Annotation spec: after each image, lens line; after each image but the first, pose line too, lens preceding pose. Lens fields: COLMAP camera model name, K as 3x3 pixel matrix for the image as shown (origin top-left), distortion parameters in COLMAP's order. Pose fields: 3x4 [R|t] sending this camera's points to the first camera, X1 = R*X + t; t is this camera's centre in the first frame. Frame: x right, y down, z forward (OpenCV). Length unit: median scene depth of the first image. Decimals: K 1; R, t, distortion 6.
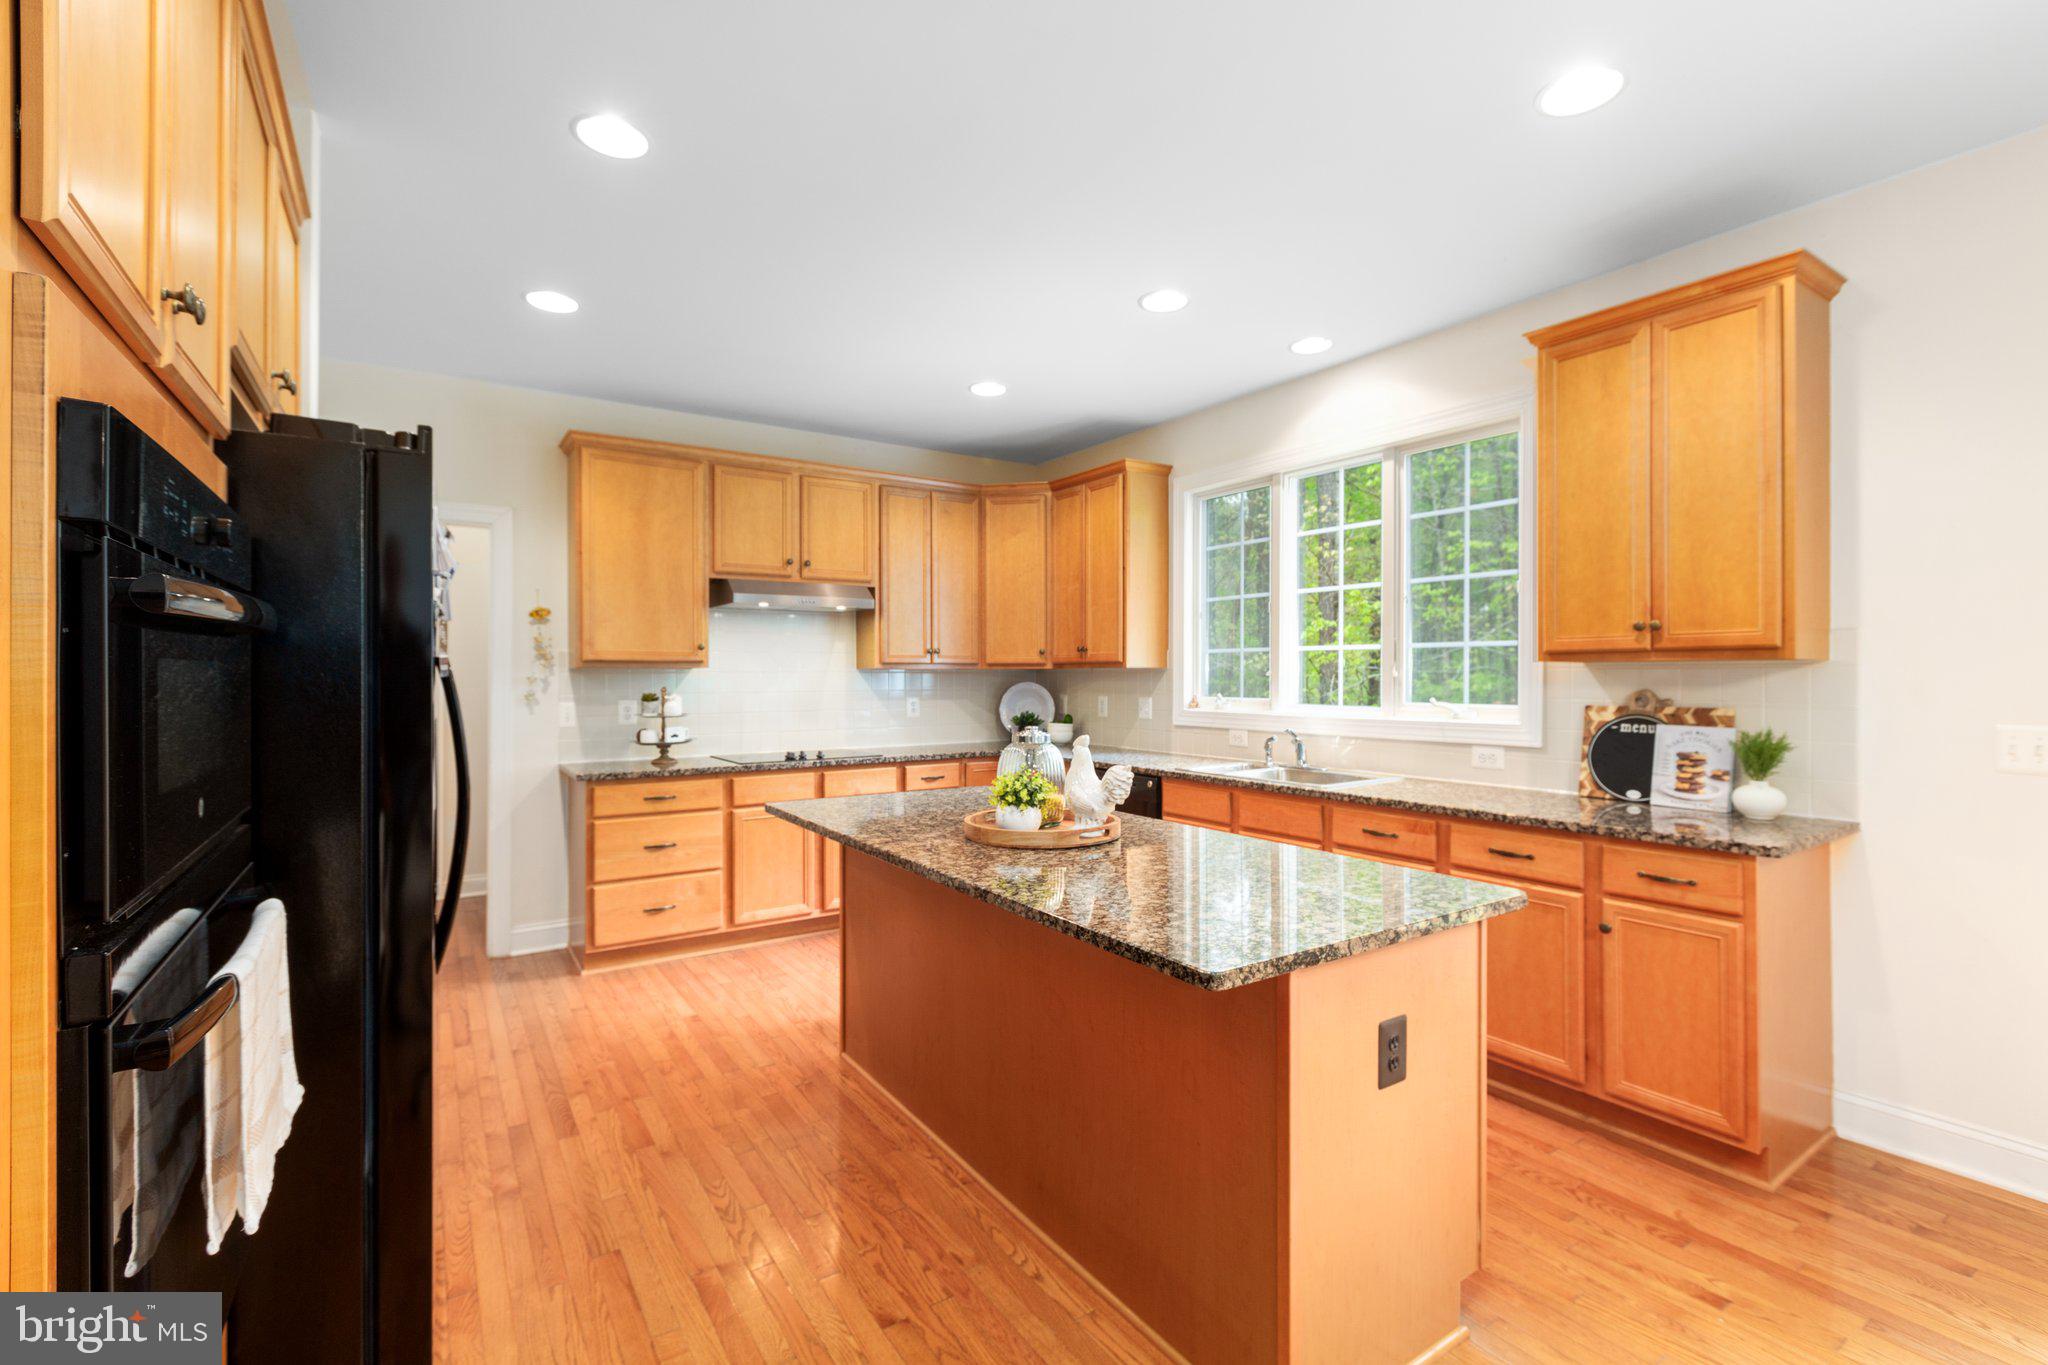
lens RADIAL K [[905.0, 0, 1020.1], [0, 905.0, 676.6], [0, 0, 1]] dist [-0.004575, 0.002469]
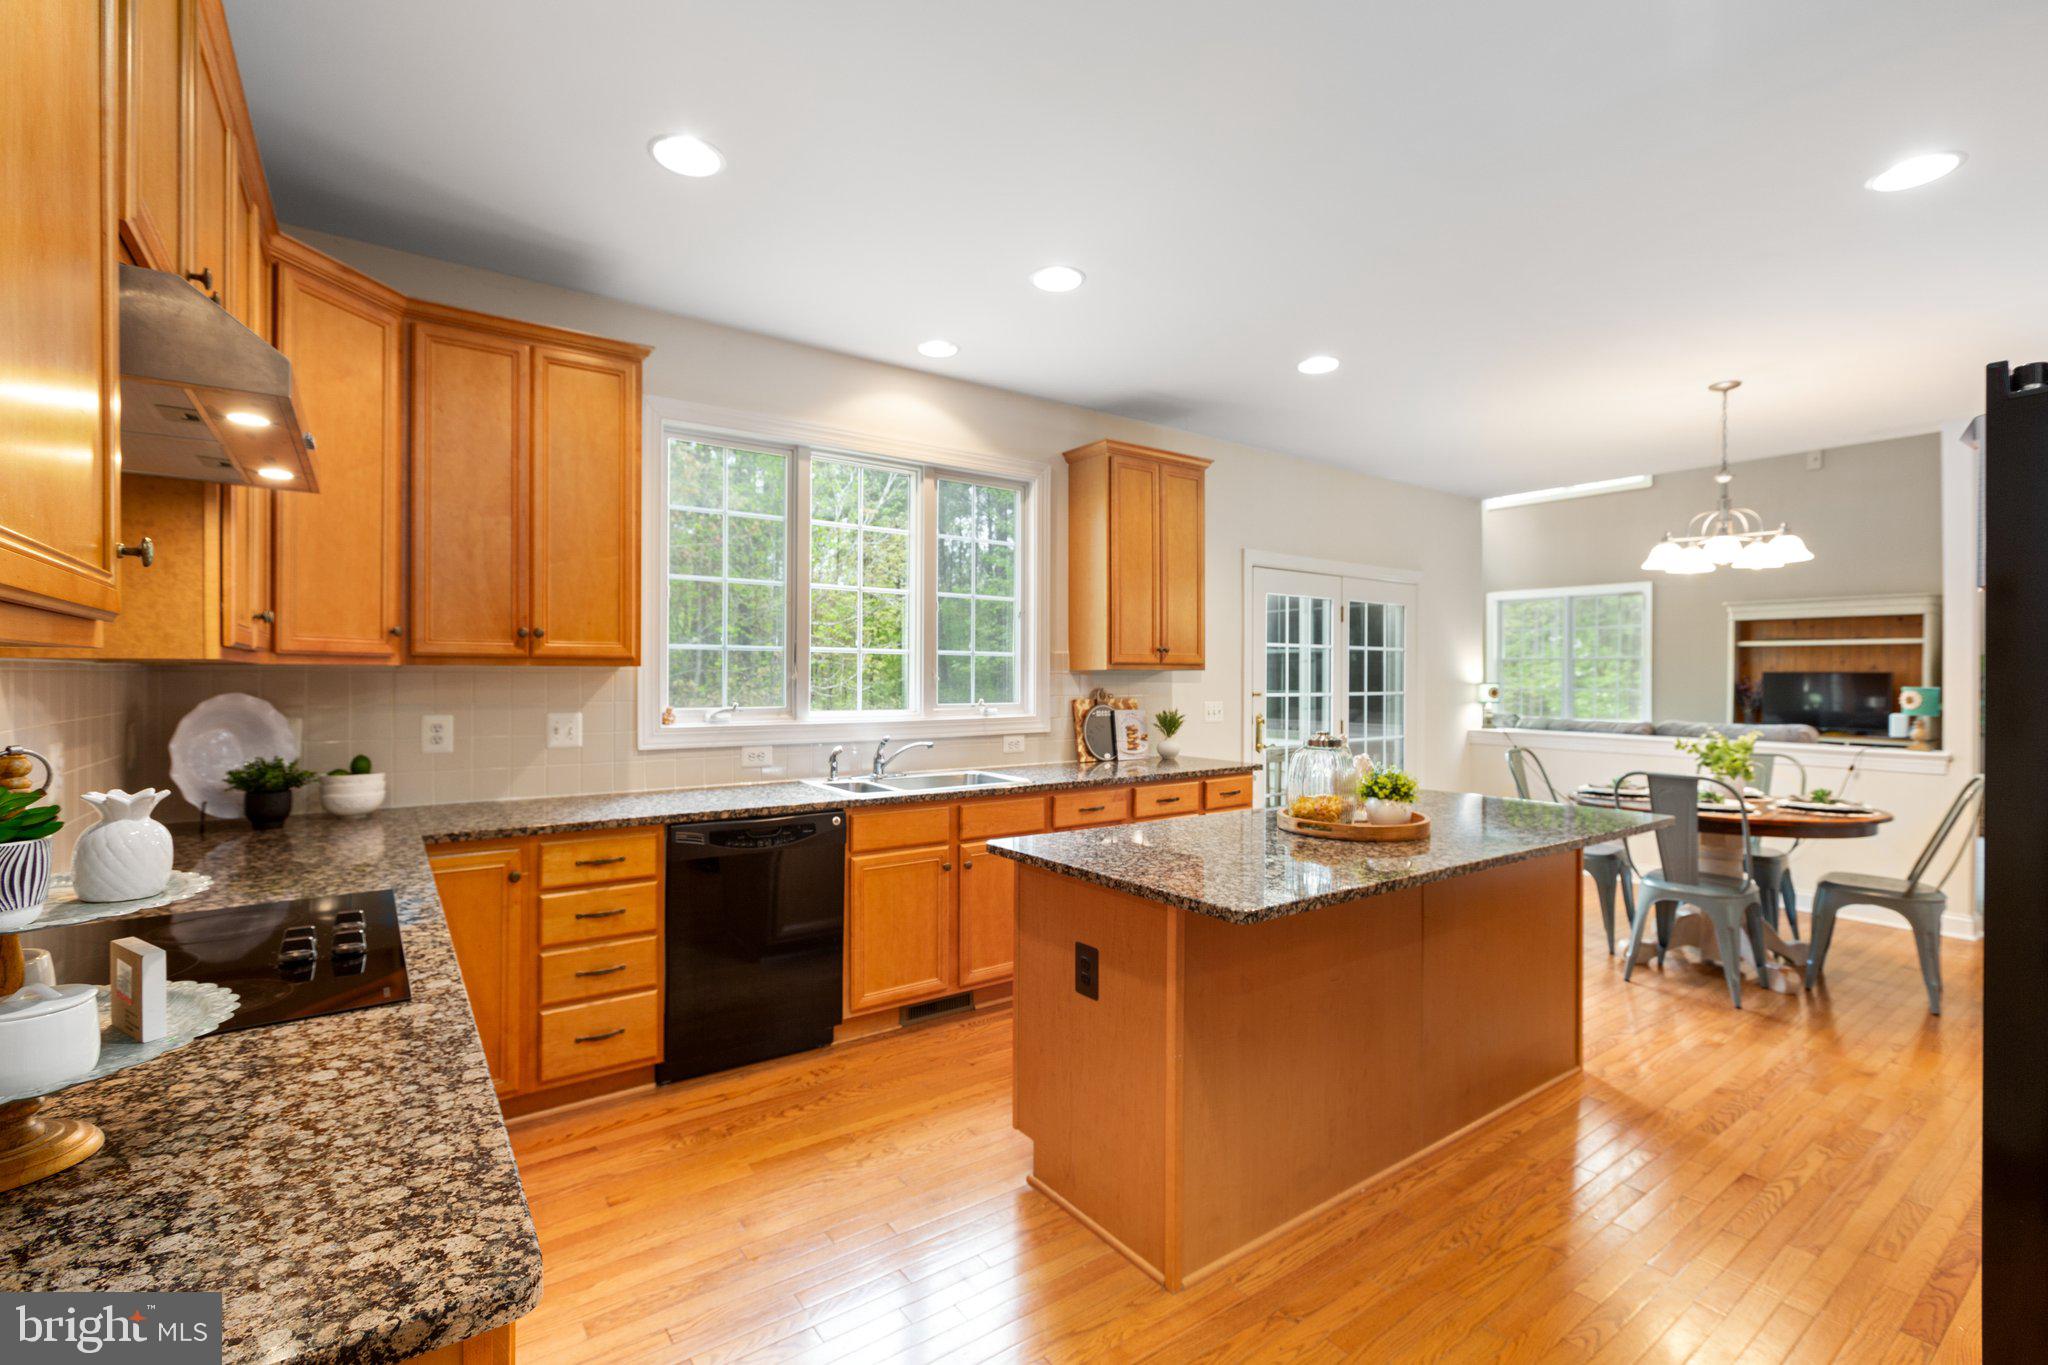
lens RADIAL K [[905.0, 0, 1024.4], [0, 905.0, 679.3], [0, 0, 1]] dist [-0.004575, 0.002469]
pose [[-0.036152, -0.002737, 0.999343, -0.629819], [-0.002737, 0.999993, 0.002639, -0.003645], [-0.999343, -0.002640, -0.036159, 0.868460]]
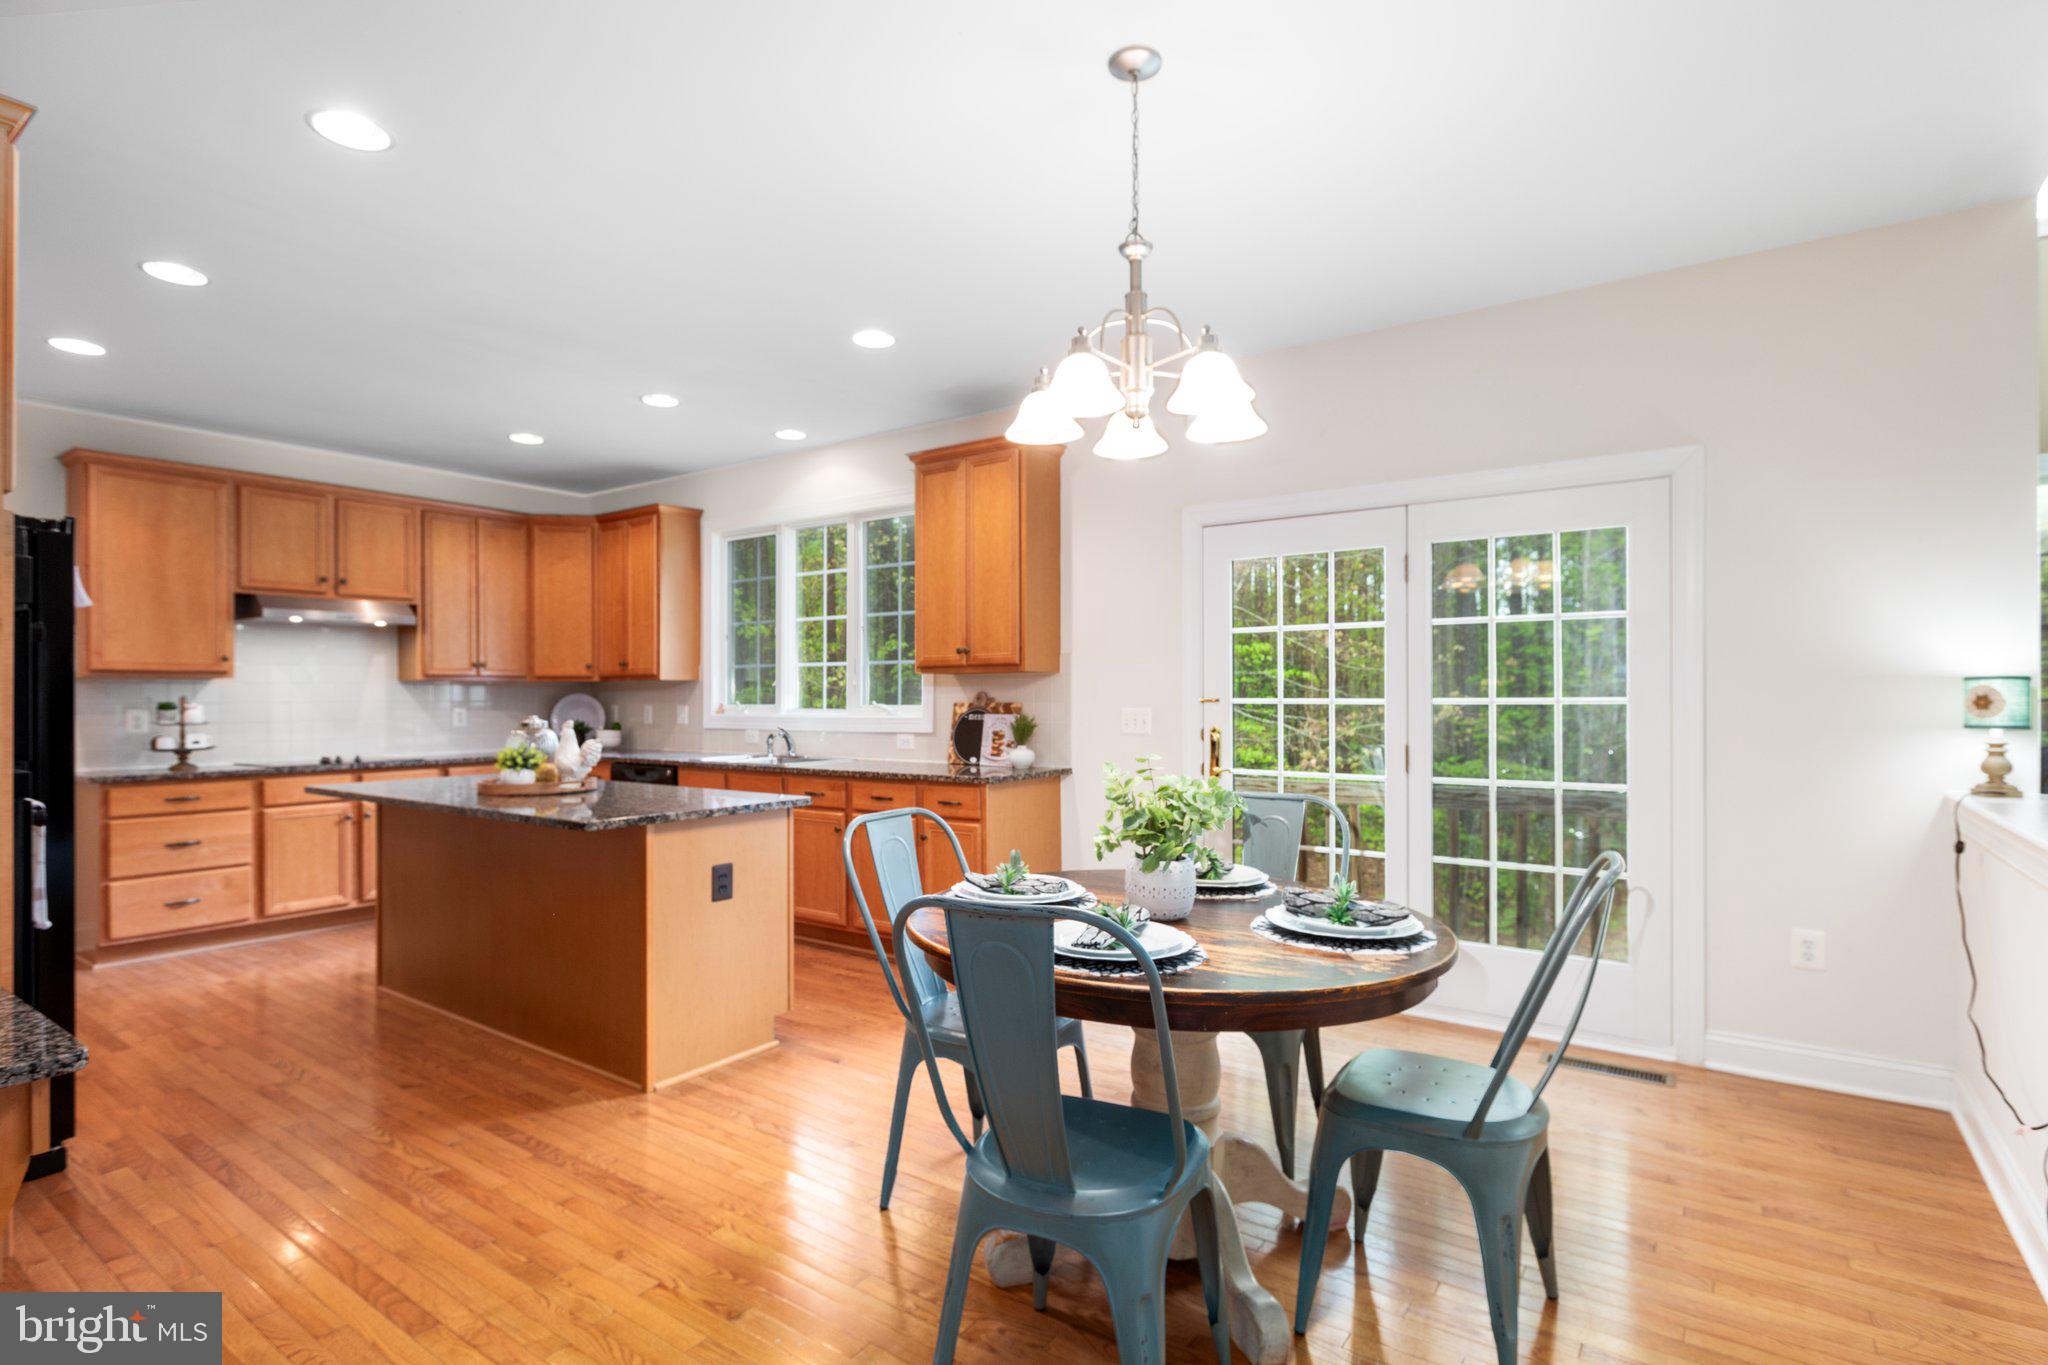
lens RADIAL K [[1016.1, 0, 1022.4], [0, 1016.1, 694.9], [0, 0, 1]] dist [0.000541, -0.002476]
pose [[0.935424, -0.001948, 0.353522, 0.105132], [0.003573, 0.999986, -0.003944, 0.019625], [-0.353510, 0.004952, 0.935418, -0.470481]]
